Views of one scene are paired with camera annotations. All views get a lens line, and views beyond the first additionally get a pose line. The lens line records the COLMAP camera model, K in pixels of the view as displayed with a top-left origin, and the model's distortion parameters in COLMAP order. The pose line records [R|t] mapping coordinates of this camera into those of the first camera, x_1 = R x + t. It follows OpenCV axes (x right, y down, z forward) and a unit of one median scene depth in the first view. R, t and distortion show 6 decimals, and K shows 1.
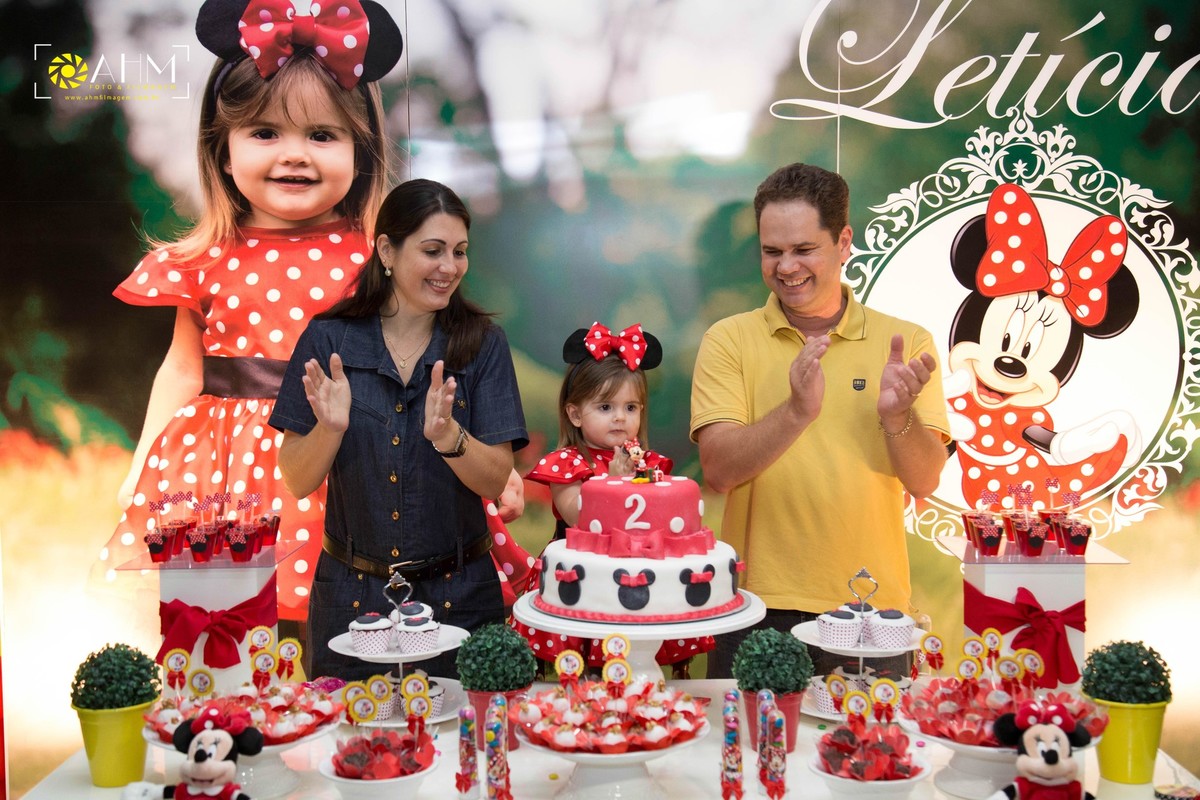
lens RADIAL K [[1532.6, 0, 599.8], [0, 1532.6, 408.4], [0, 0, 1]] dist [0.110746, 0.038817]
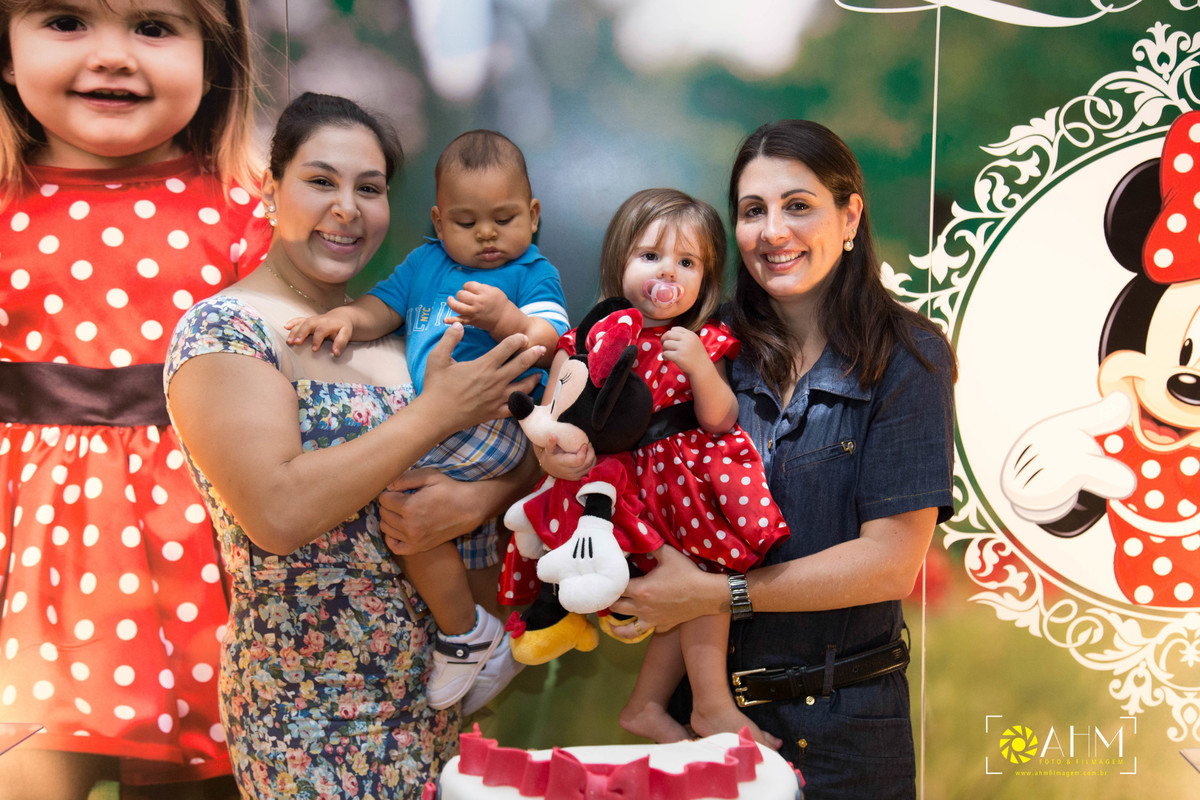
lens RADIAL K [[1592.5, 0, 602.8], [0, 1592.5, 407.0], [0, 0, 1]] dist [0.123972, 0.071361]
pose [[0.999887, 0.011208, -0.010020, 0.020005], [-0.011042, 0.999803, 0.016476, -0.028171], [0.010203, -0.016364, 0.999814, 0.304424]]
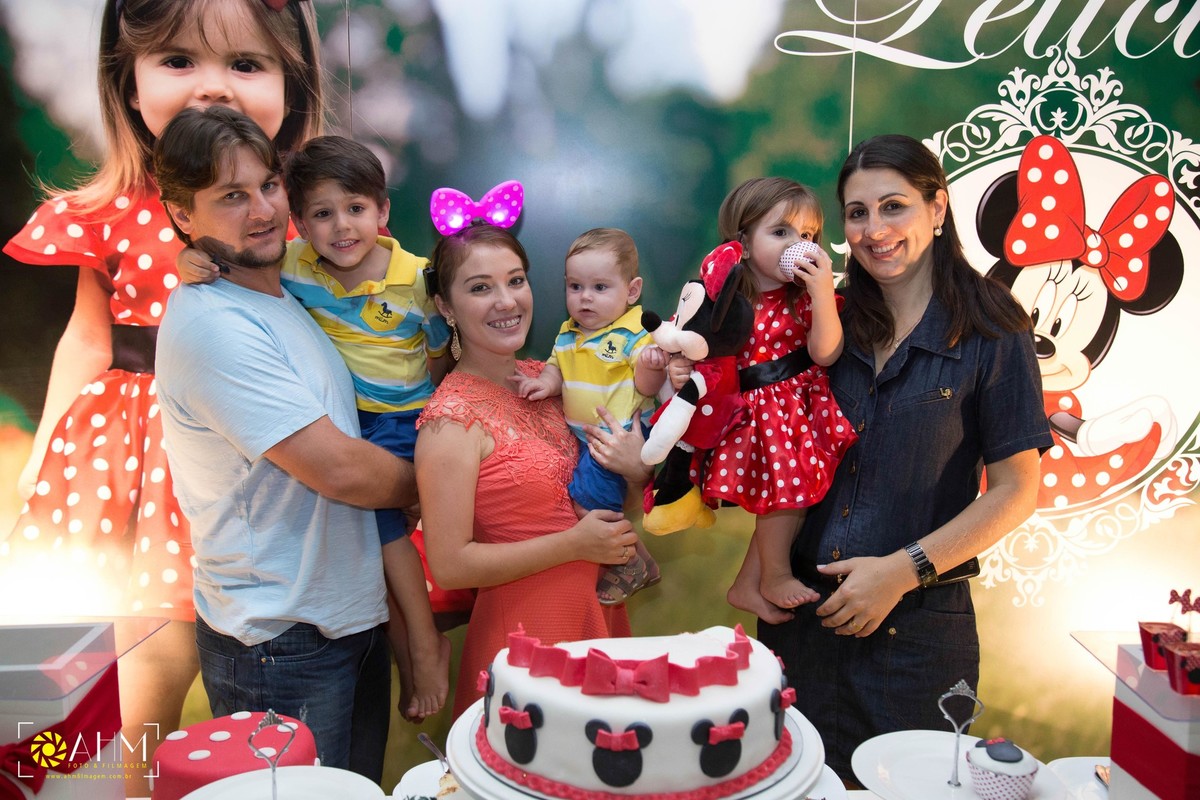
lens RADIAL K [[1148.1, 0, 602.1], [0, 1148.1, 407.0], [0, 0, 1]] dist [-0.007706, 0.099176]
pose [[0.999739, 0.009261, 0.020893, 0.003446], [-0.010541, 0.998022, 0.061972, -0.030535], [-0.020278, -0.062176, 0.997859, 0.351436]]
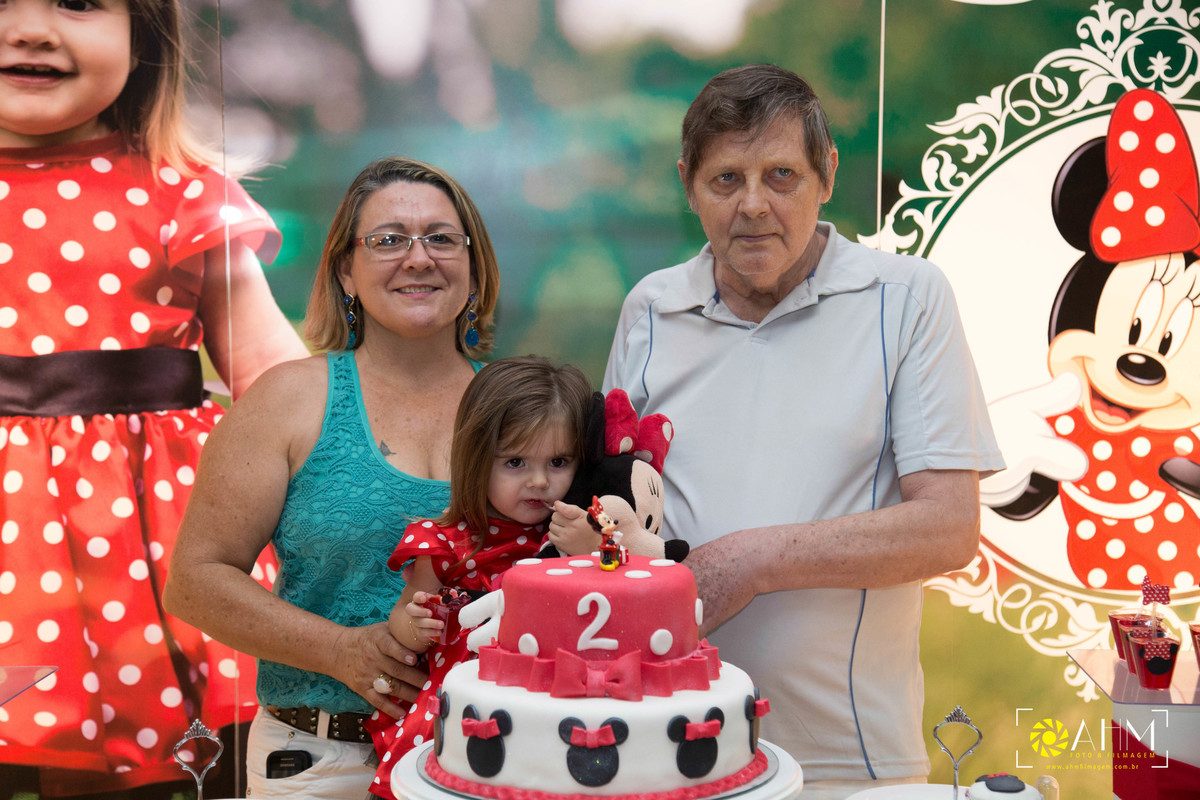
lens RADIAL K [[2106.7, 0, 600.0], [0, 2106.7, 400.0], [0, 0, 1]] dist [0.267266, 0.056767]
pose [[0.998613, 0.001566, 0.052628, -0.012304], [-0.001606, 0.999998, 0.000724, -0.013976], [-0.052627, -0.000808, 0.998614, 0.102659]]
